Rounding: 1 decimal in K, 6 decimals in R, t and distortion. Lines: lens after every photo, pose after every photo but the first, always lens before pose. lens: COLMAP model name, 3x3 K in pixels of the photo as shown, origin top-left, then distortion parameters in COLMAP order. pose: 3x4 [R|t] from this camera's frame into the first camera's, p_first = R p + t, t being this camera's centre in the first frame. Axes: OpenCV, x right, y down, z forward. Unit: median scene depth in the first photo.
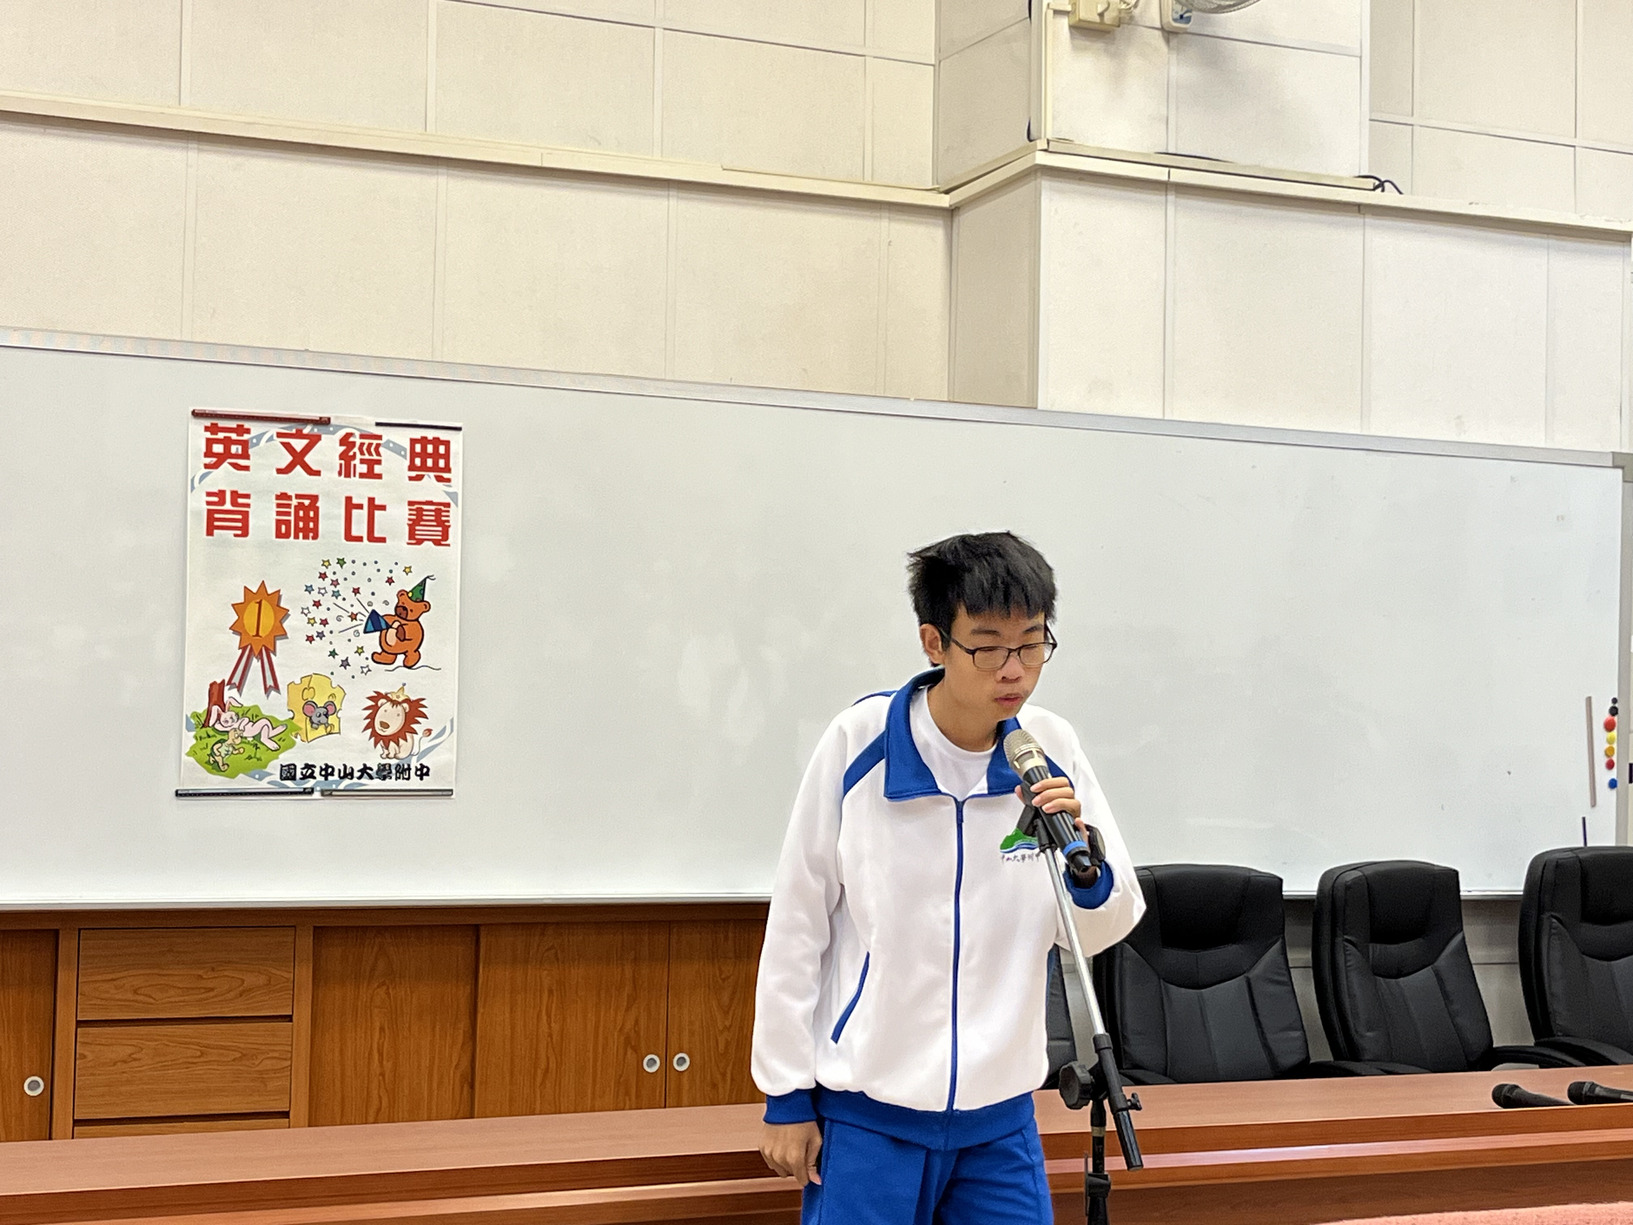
lens RADIAL K [[2611.9, 0, 820.5], [0, 2611.9, 626.3], [0, 0, 1]] dist [0.167012, -0.673174]
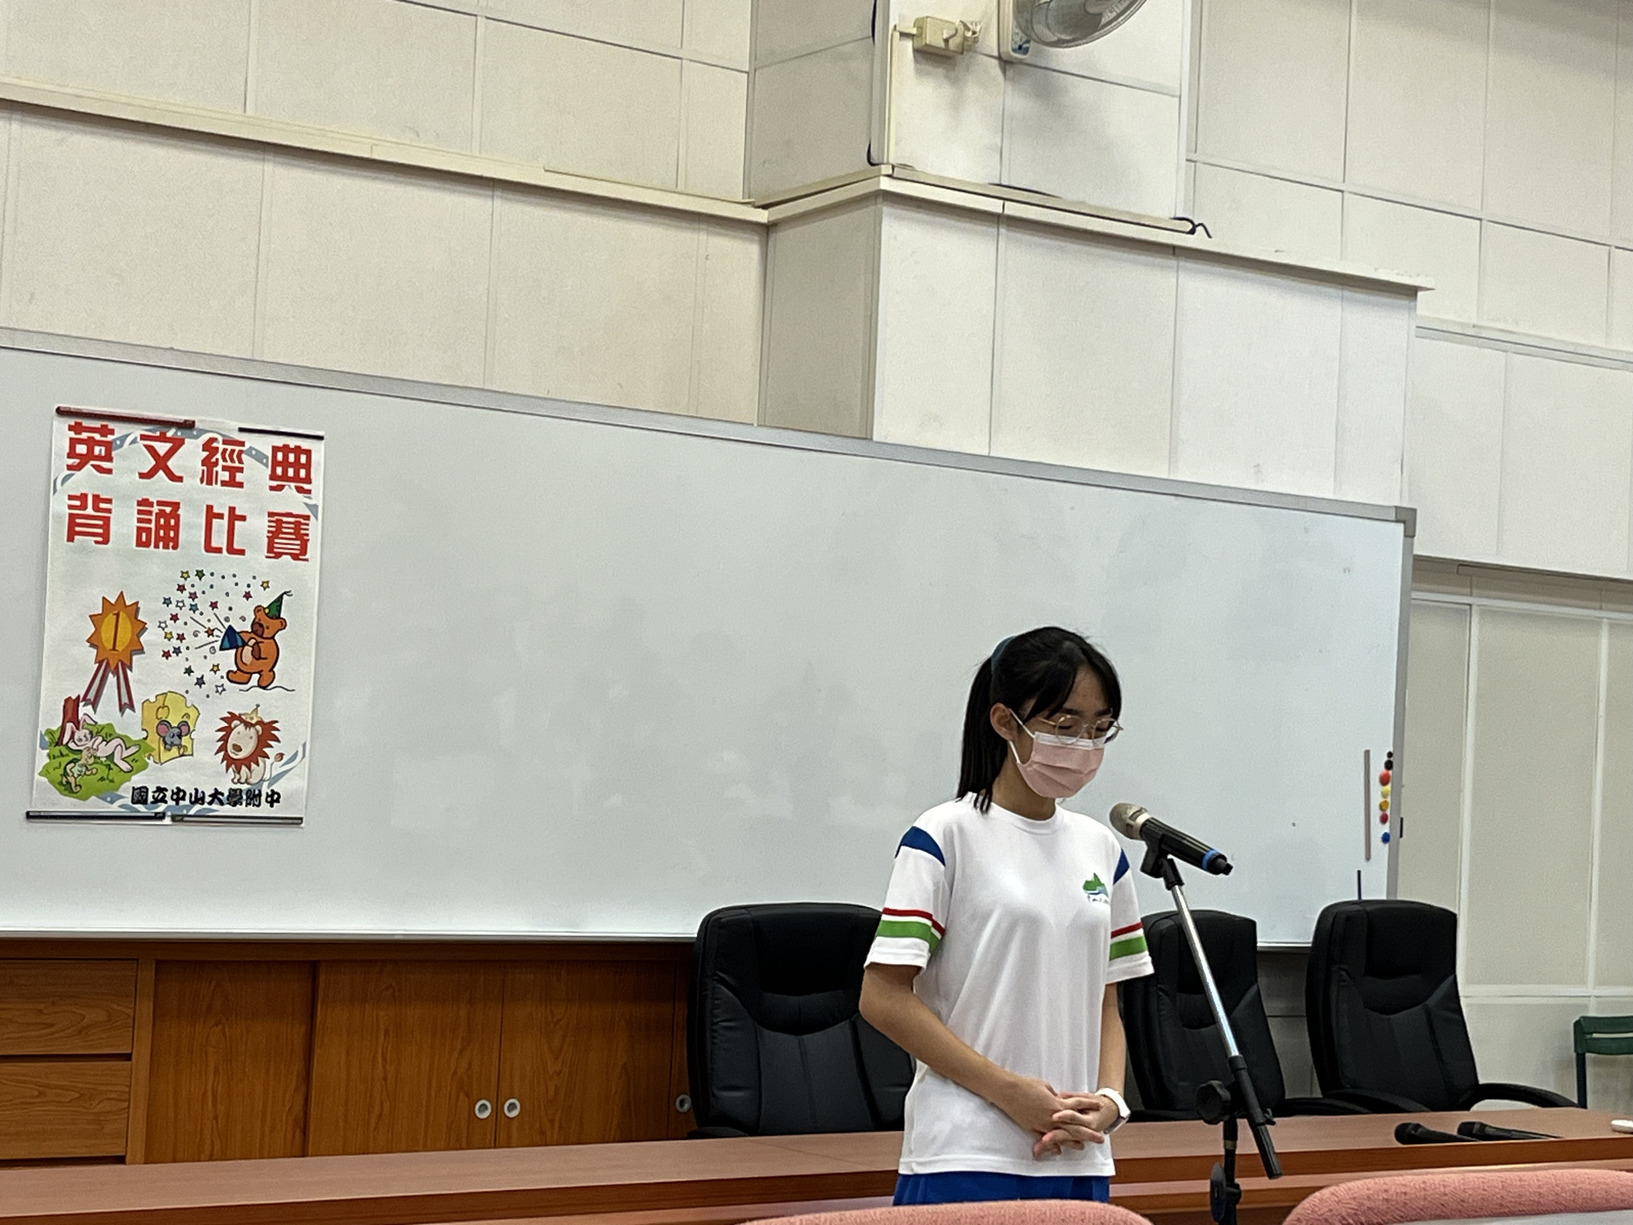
lens RADIAL K [[3071.8, 0, 795.1], [0, 3071.8, 626.1], [0, 0, 1]] dist [0.202801, -1.015482]
pose [[0.979959, 0.035392, 0.196032, -0.188946], [-0.034537, 0.999373, -0.007776, -0.004529], [-0.196184, 0.000850, 0.980567, -0.131299]]
